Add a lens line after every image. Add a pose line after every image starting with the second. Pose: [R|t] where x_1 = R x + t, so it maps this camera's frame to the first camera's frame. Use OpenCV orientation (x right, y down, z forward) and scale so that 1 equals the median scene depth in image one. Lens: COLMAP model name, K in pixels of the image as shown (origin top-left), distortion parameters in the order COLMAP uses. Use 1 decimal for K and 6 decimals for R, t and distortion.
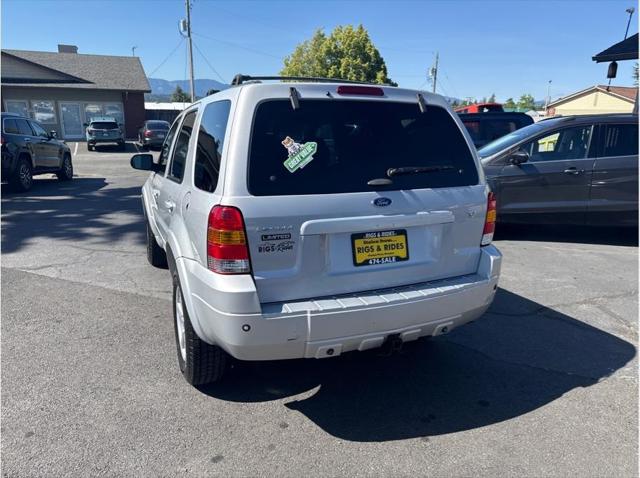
lens RADIAL K [[452.1, 0, 320.0], [0, 452.1, 232.4], [0, 0, 1]] dist [0.044493, -0.059019]
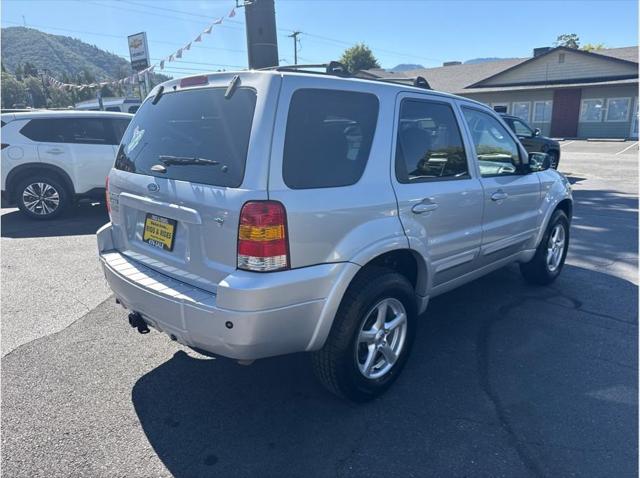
lens RADIAL K [[452.1, 0, 320.4], [0, 452.1, 237.2], [0, 0, 1]] dist [0.044493, -0.059019]
pose [[0.371585, 0.209969, -0.904344, 1.157946], [-0.199666, 0.969369, 0.143026, -0.168892], [0.906674, 0.127421, 0.402127, 0.866984]]
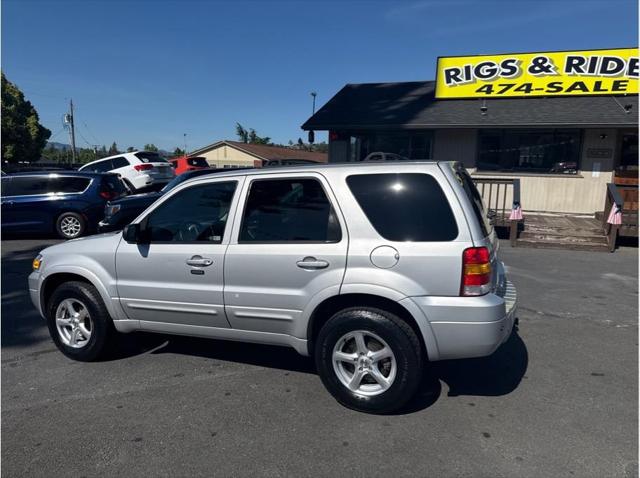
lens RADIAL K [[452.1, 0, 314.8], [0, 452.1, 235.3], [0, 0, 1]] dist [0.044493, -0.059019]
pose [[0.721031, -0.103201, 0.685174, -1.292247], [0.168468, 0.985284, -0.028881, -0.116941], [-0.672110, 0.136254, 0.727807, 0.248201]]
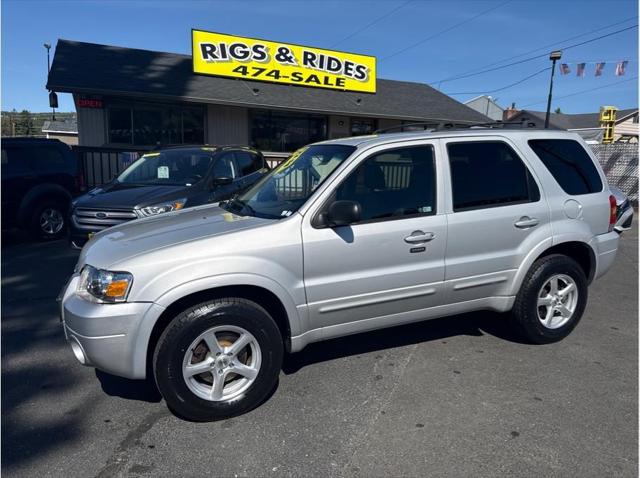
lens RADIAL K [[452.1, 0, 316.6], [0, 452.1, 237.8], [0, 0, 1]] dist [0.044493, -0.059019]
pose [[0.028881, -0.184927, 0.982328, -1.829063], [0.228335, 0.957975, 0.173629, -0.425753], [-0.973154, 0.219285, 0.069892, 1.774106]]
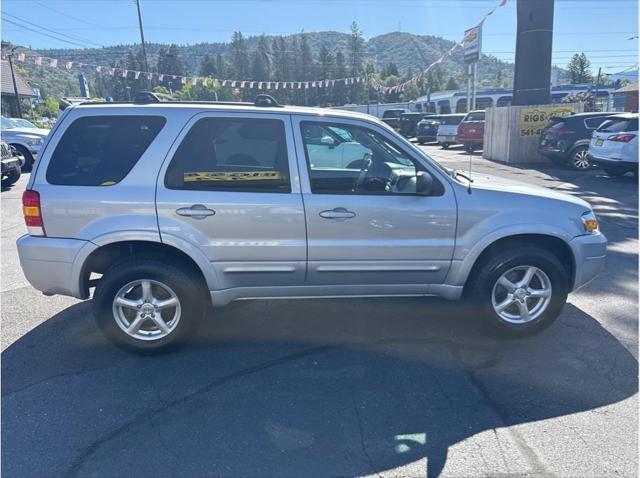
lens RADIAL K [[452.1, 0, 322.5], [0, 452.1, 229.4], [0, 0, 1]] dist [0.044493, -0.059019]
pose [[-0.308952, 0.217960, -0.925766, 1.331756], [-0.206166, 0.934893, 0.288912, -0.530741], [0.928464, 0.280121, -0.243901, 2.184244]]
